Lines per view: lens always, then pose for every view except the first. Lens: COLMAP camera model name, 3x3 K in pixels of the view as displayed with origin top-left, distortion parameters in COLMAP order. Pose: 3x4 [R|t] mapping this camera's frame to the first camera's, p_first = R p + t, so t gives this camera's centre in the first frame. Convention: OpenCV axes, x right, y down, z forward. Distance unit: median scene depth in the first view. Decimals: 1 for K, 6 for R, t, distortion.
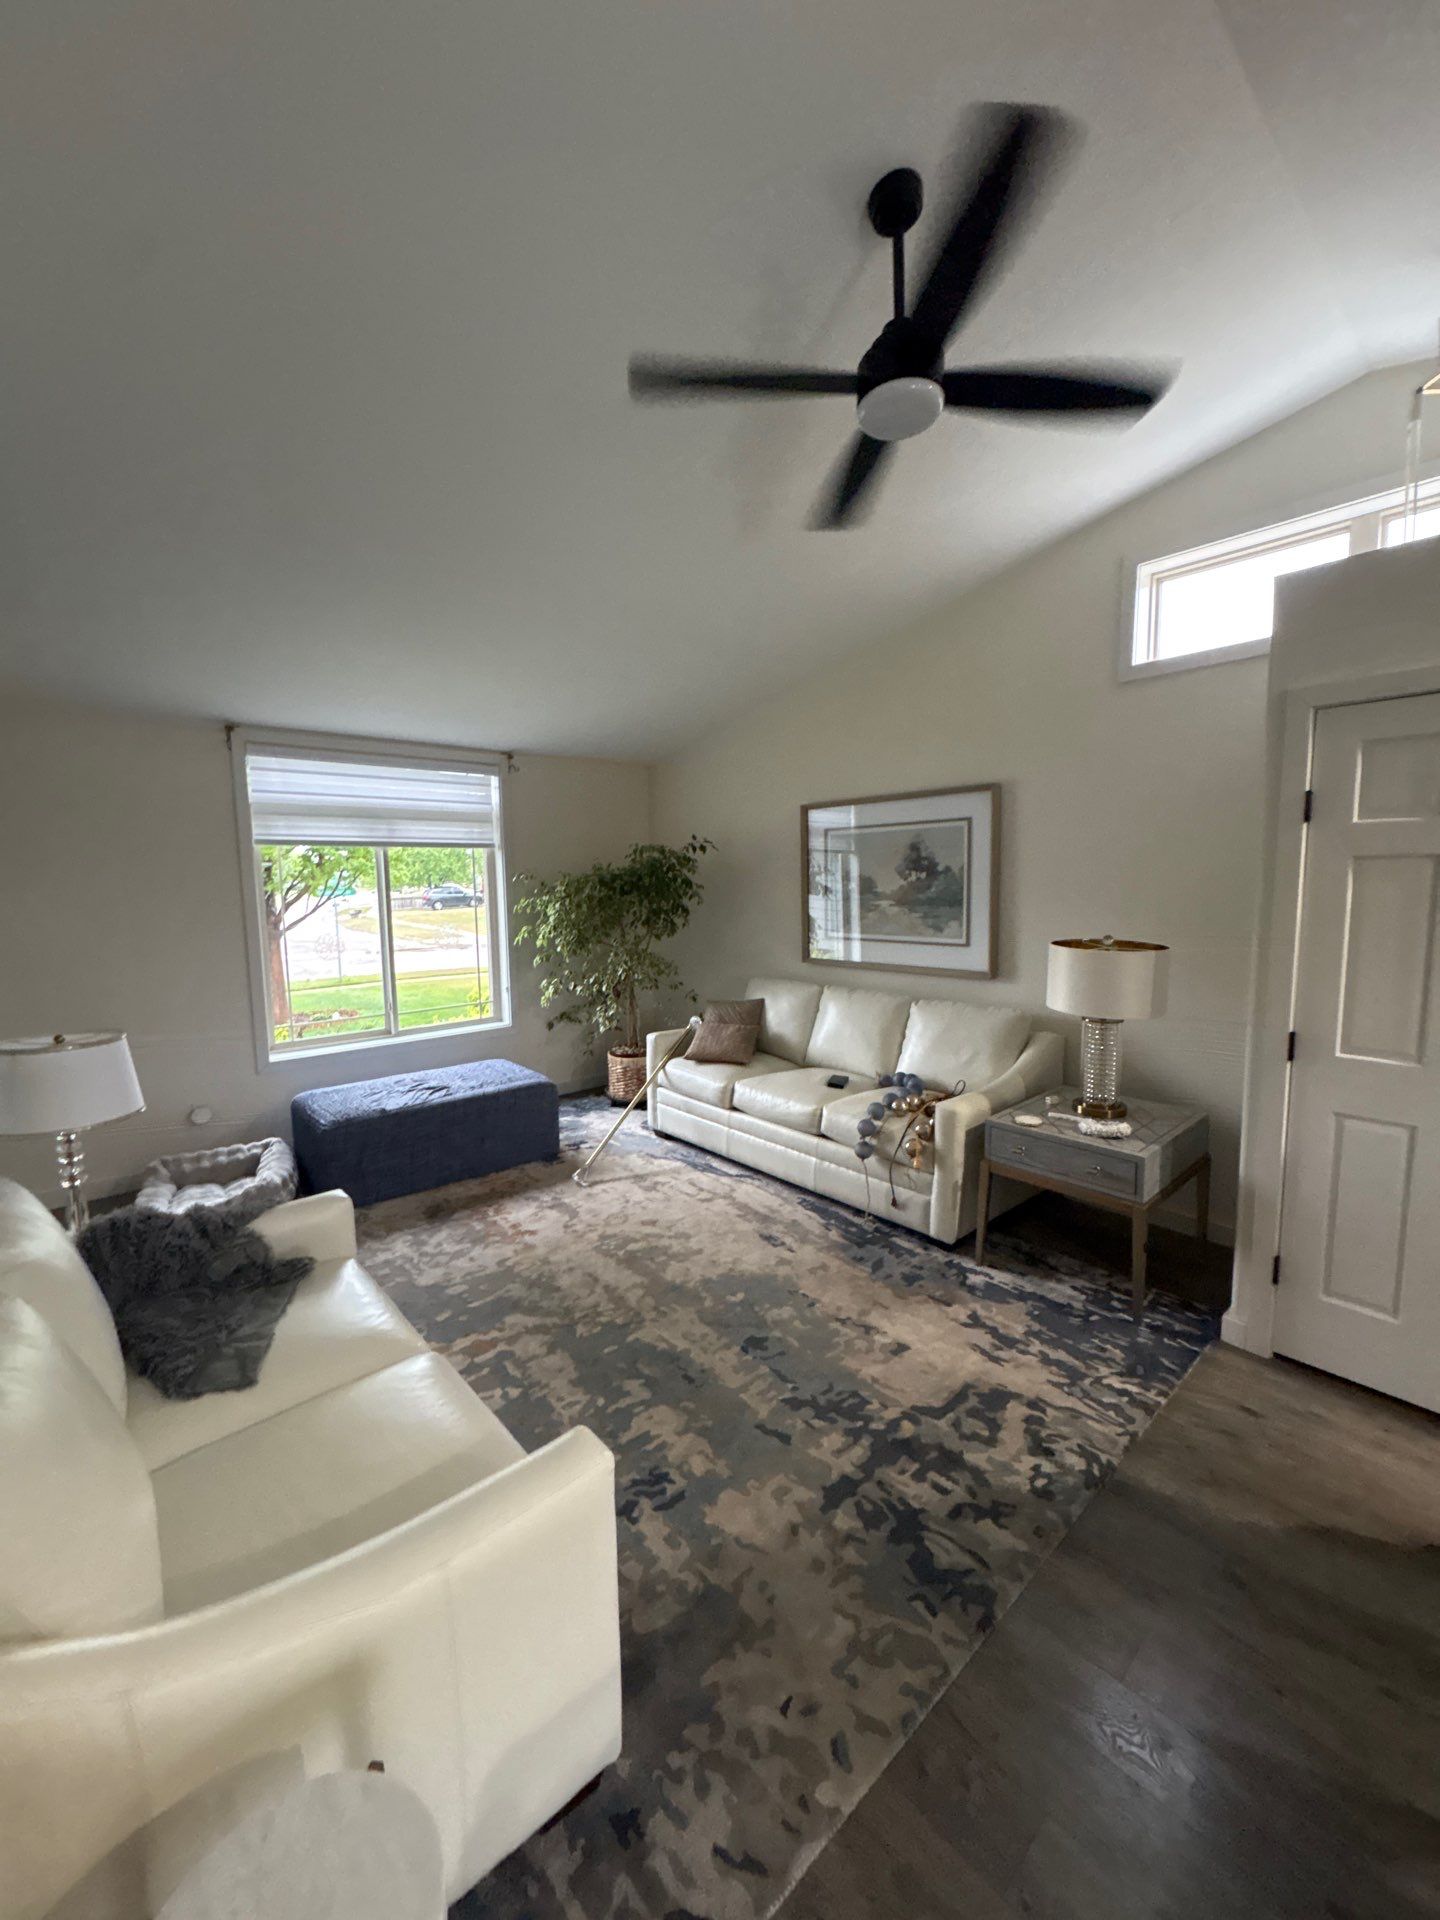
lens RADIAL K [[762.0, 0, 718.4], [0, 762.0, 955.1], [0, 0, 1]] dist [0.000078, 0.000178]
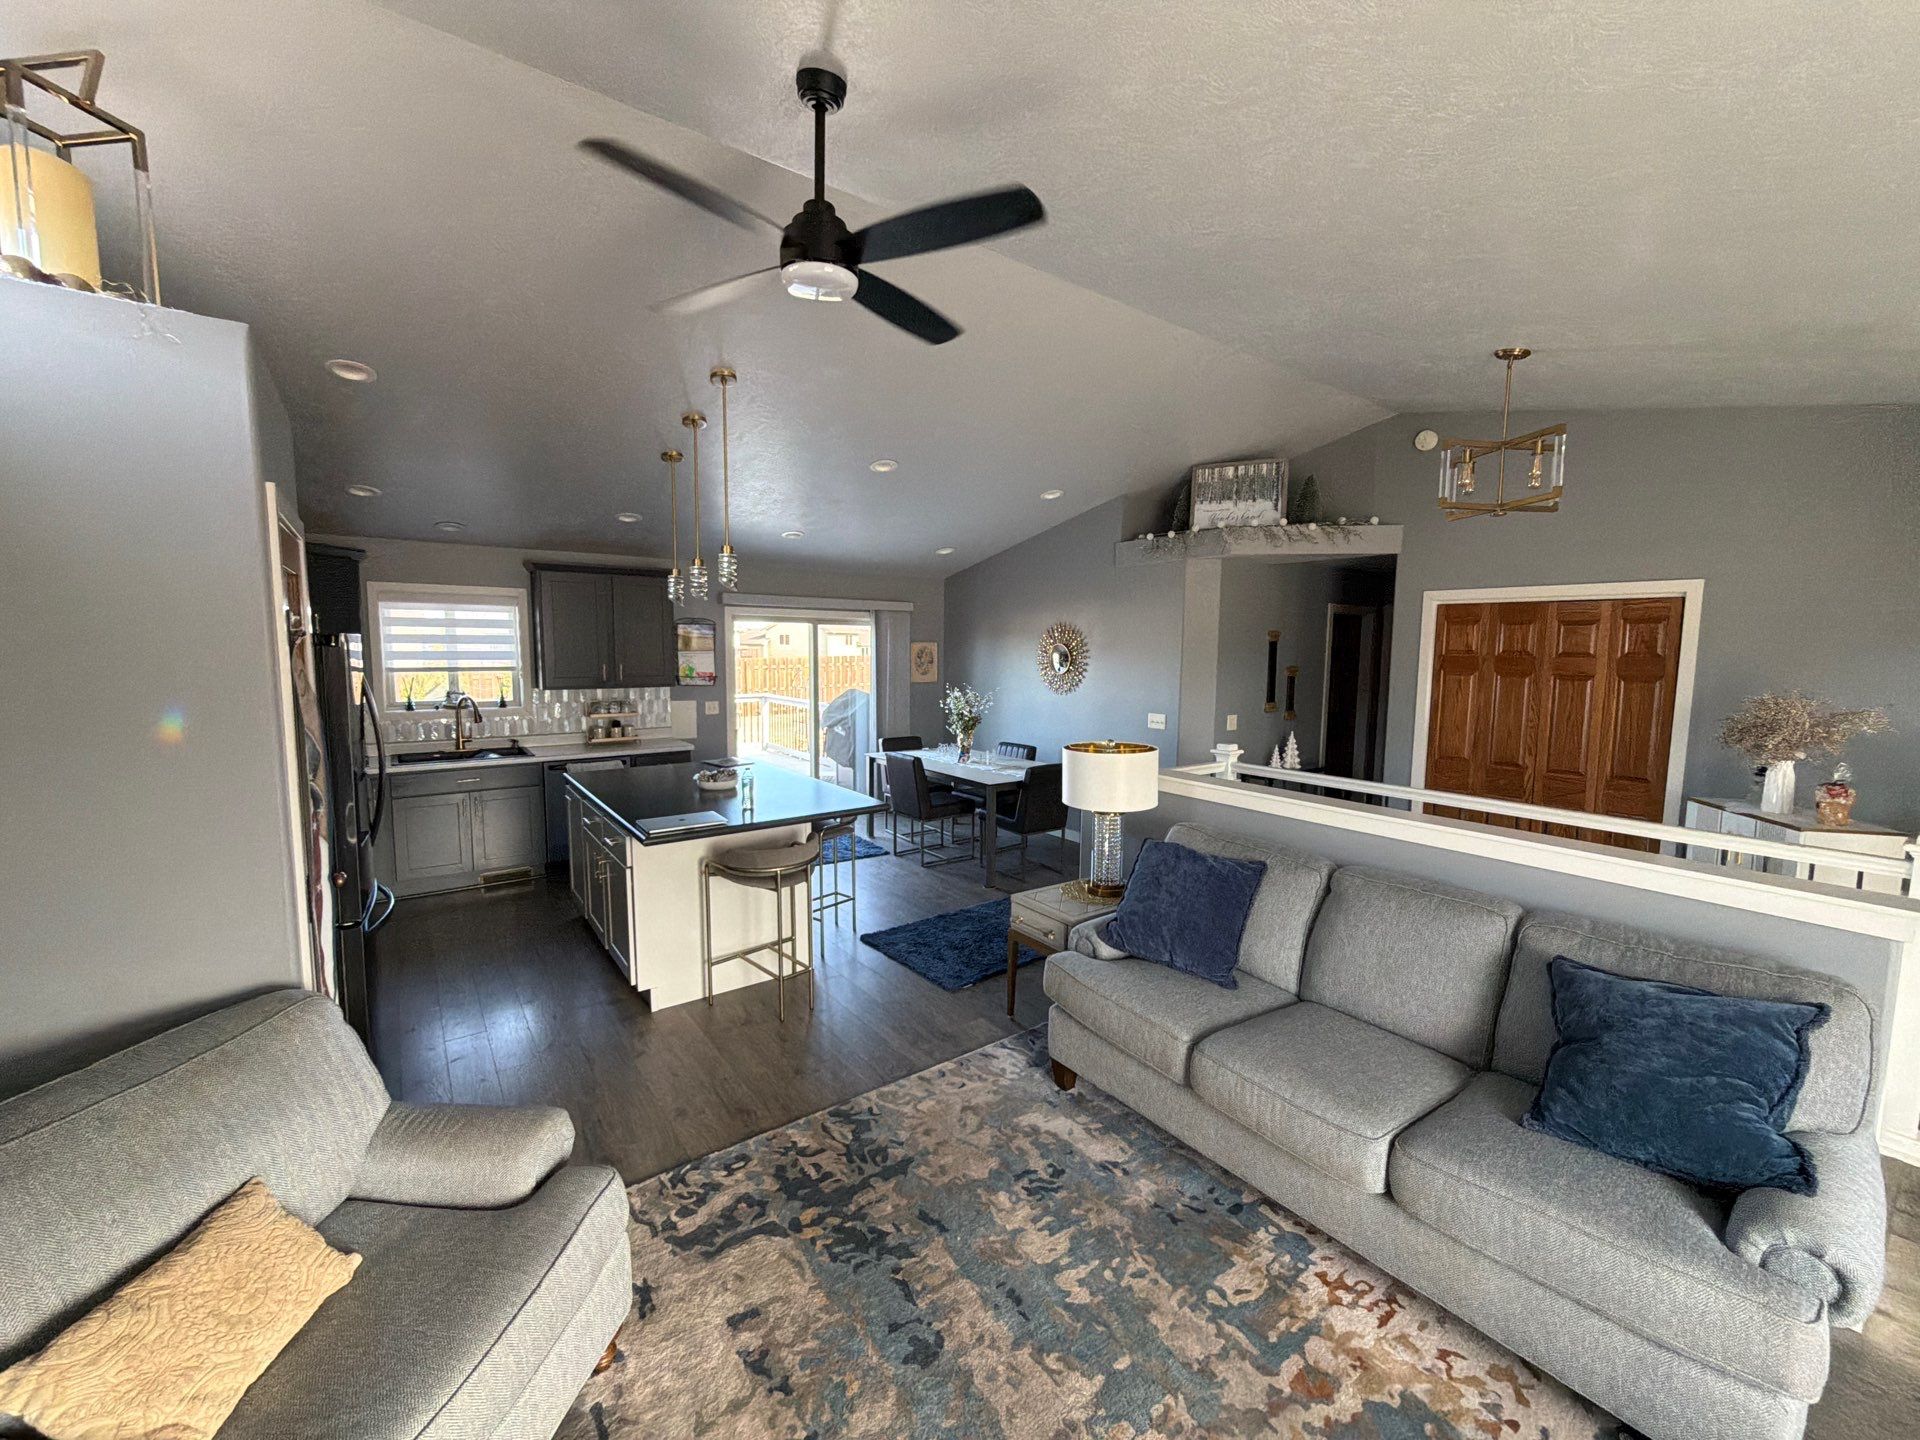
lens RADIAL K [[762.0, 0, 955.1], [0, 762.0, 722.9], [0, 0, 1]] dist [0.000078, 0.000178]
pose [[-0.995305, -0.006491, 0.096573, -0.049545], [0.013150, 0.979429, 0.201358, -0.231179], [-0.095893, 0.201682, -0.974745, 1.617026]]
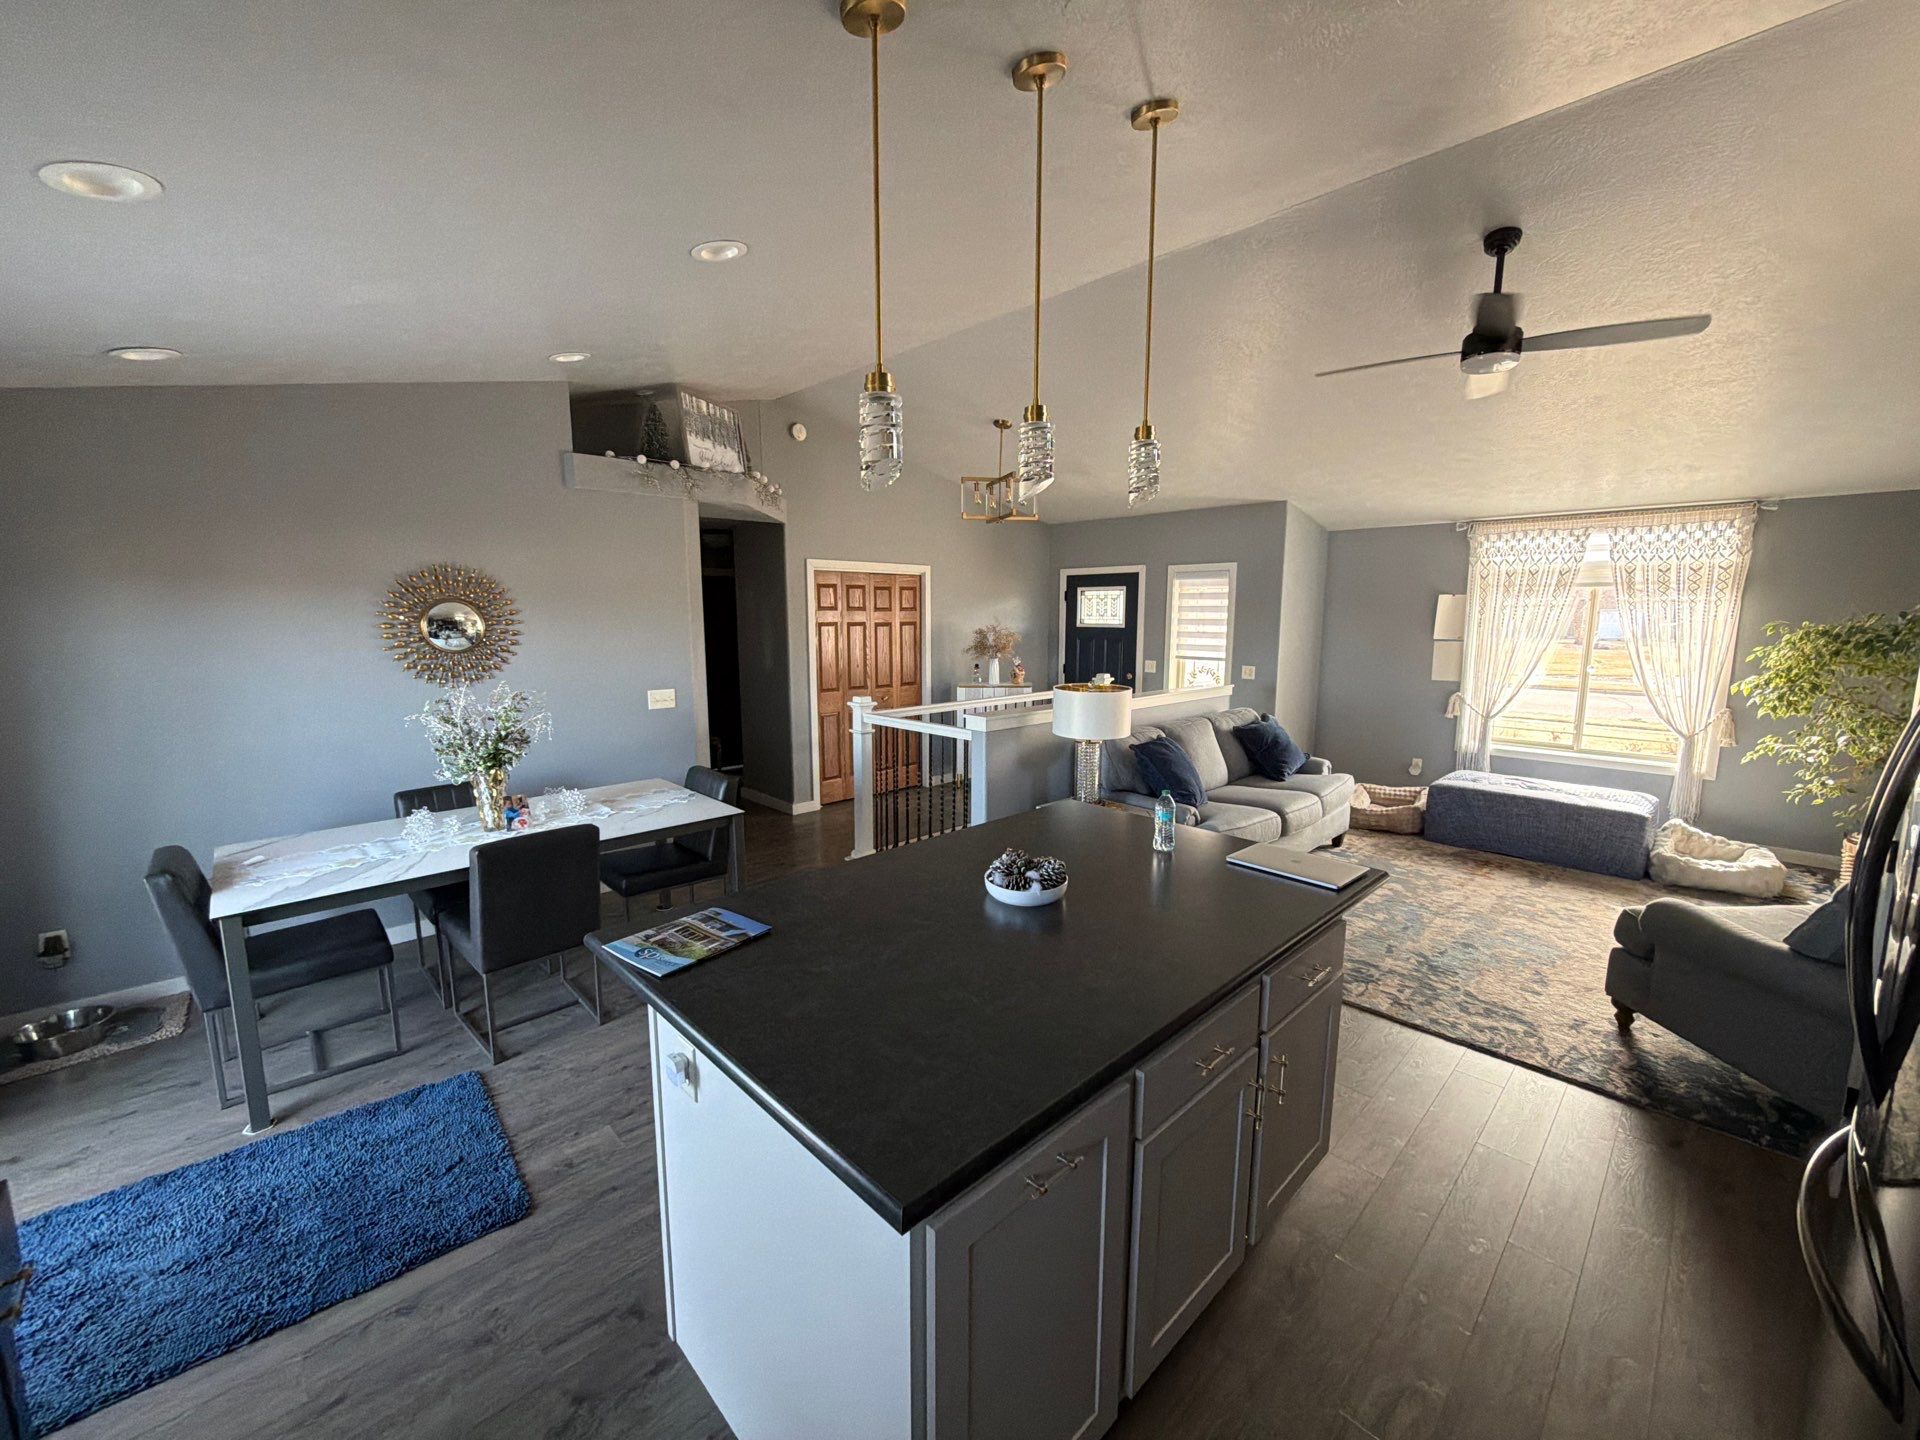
lens RADIAL K [[762.0, 0, 958.1], [0, 762.0, 721.8], [0, 0, 1]] dist [0.000078, 0.000178]
pose [[0.037874, 0.156372, -0.986972, 1.461692], [-0.102369, 0.983091, 0.151828, -0.055144], [0.994025, 0.095285, 0.053241, -0.129553]]
